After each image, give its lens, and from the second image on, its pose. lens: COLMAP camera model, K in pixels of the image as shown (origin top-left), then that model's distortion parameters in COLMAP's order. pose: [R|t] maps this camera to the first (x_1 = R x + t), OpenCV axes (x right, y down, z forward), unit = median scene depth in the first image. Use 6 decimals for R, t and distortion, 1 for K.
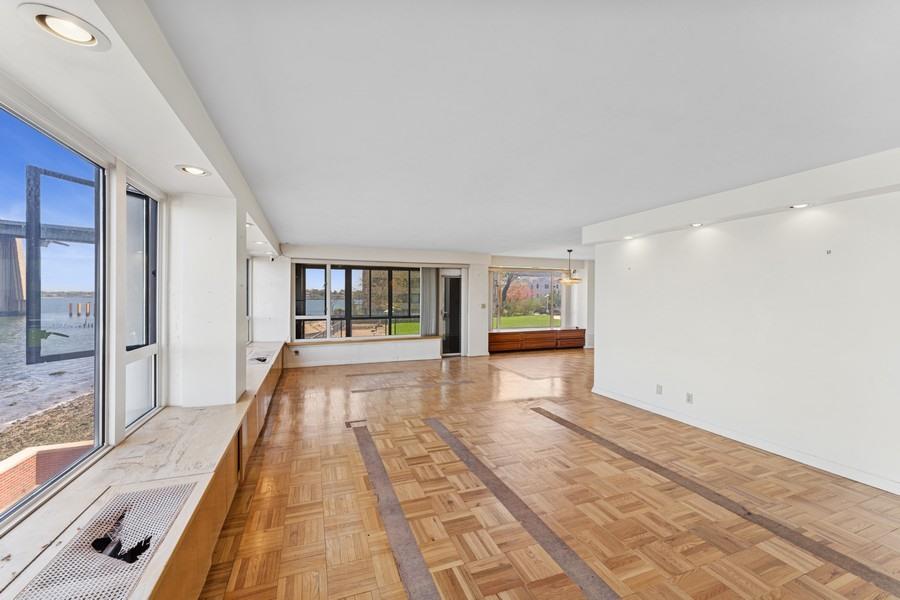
lens RADIAL K [[360.5, 0, 451.6], [0, 360.5, 299.3], [0, 0, 1]] dist [-0.000125, -0.000076]
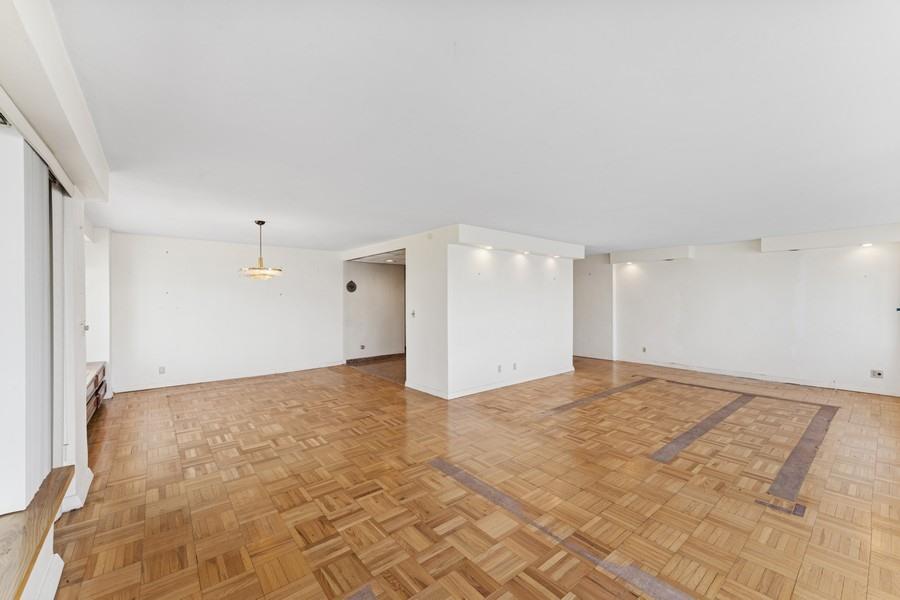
lens RADIAL K [[360.5, 0, 446.8], [0, 360.5, 300.9], [0, 0, 1]] dist [-0.000125, -0.000076]
pose [[-0.305625, -0.006350, 0.952131, -0.724096], [0.007338, 0.999932, 0.009025, -0.013099], [-0.952124, 0.009745, -0.305558, 1.856086]]
